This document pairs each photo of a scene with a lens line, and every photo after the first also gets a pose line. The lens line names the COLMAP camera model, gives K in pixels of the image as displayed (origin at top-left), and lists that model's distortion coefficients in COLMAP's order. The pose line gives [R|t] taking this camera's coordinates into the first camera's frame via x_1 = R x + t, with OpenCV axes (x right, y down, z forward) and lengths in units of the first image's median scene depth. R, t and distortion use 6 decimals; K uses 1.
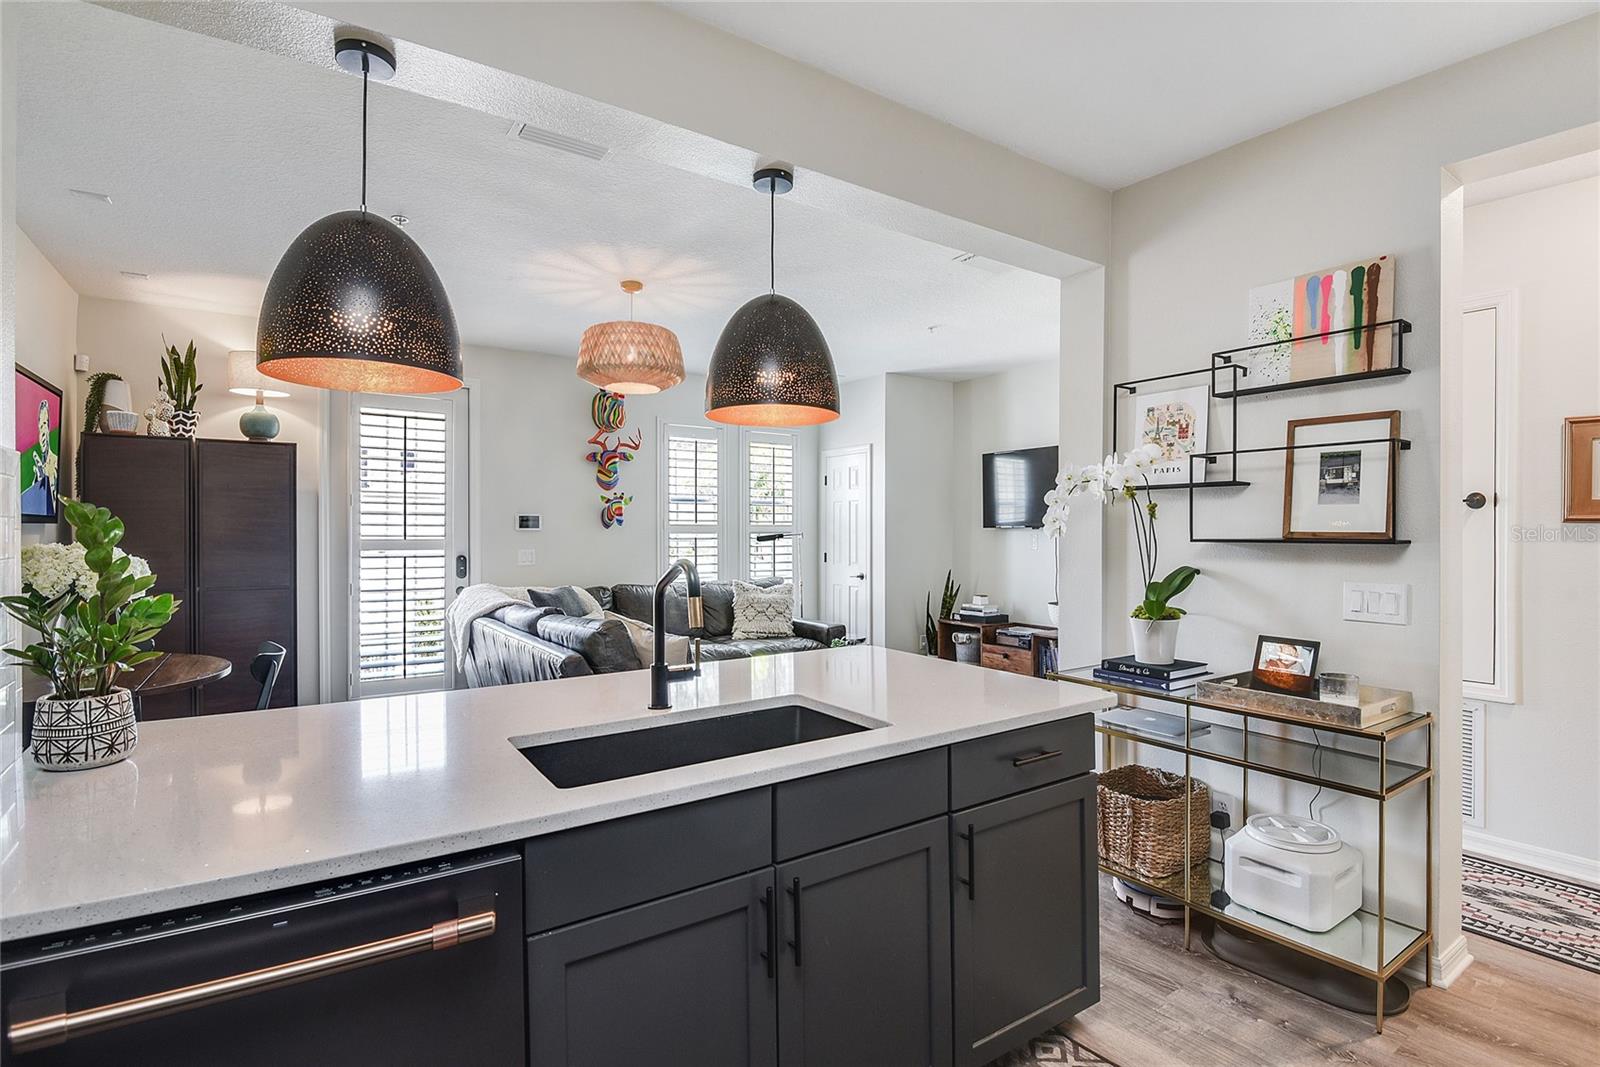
lens RADIAL K [[781.6, 0, 808.9], [0, 781.6, 532.7], [0, 0, 1]] dist [0.000644, -0.025022]
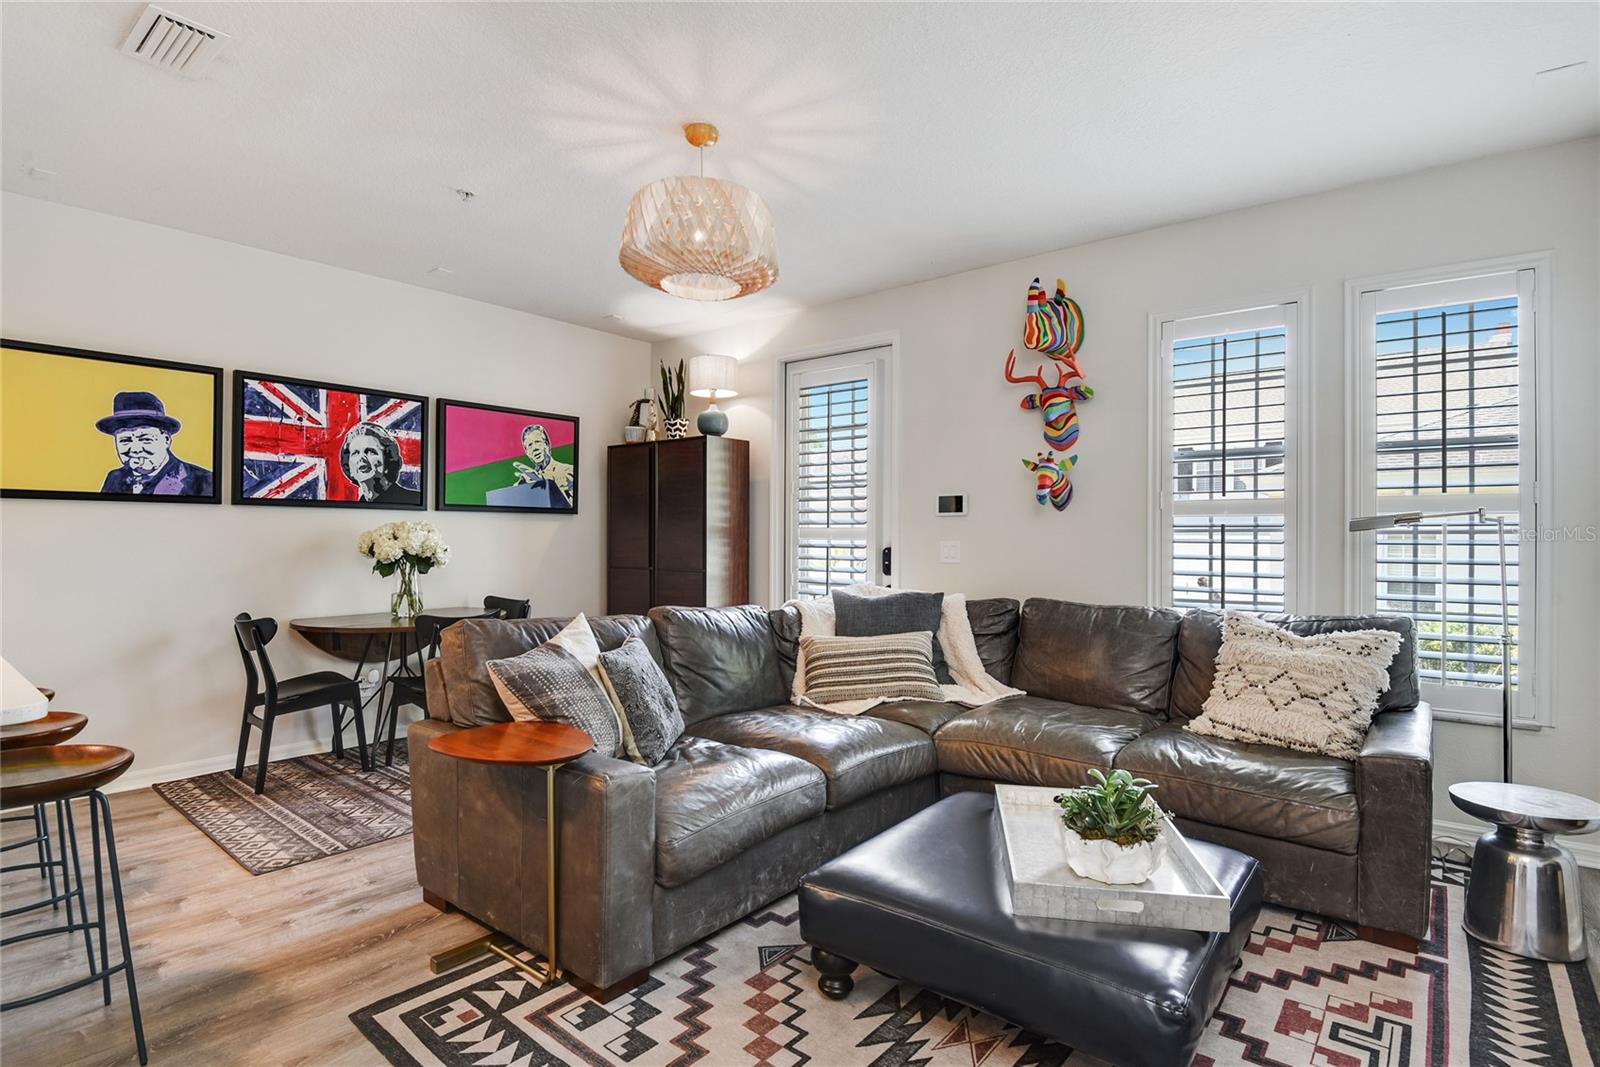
lens RADIAL K [[786.6, 0, 800.0], [0, 786.6, 533.5], [0, 0, 1]] dist [-0.000591, -0.000540]
pose [[0.258405, -0.003728, -0.966029, 0.439398], [-0.008588, 0.999944, -0.006156, 0.026946], [0.965999, 0.009887, 0.258359, 0.896525]]
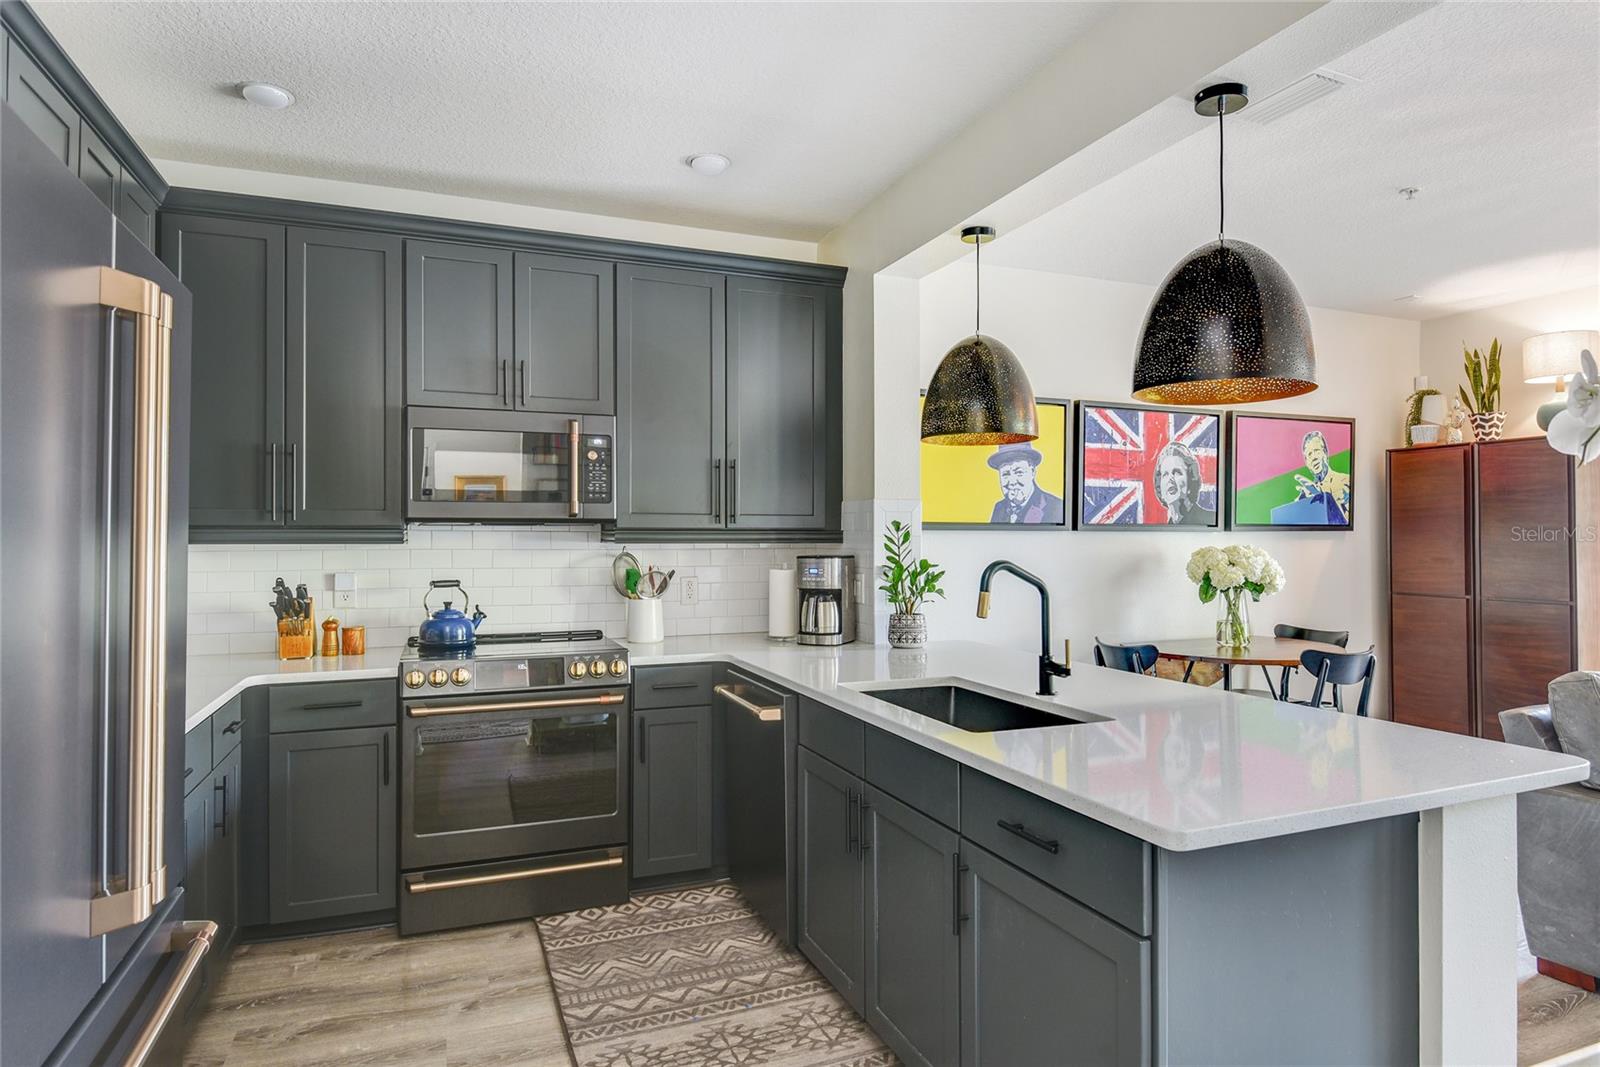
lens RADIAL K [[905.2, 0, 802.4], [0, 905.2, 519.3], [0, 0, 1]] dist [-0.001878, -0.000334]
pose [[-0.230432, -0.014003, -0.972988, 0.519275], [-0.005296, 0.999900, -0.013136, -0.004190], [0.973074, 0.002126, -0.230483, 0.428686]]
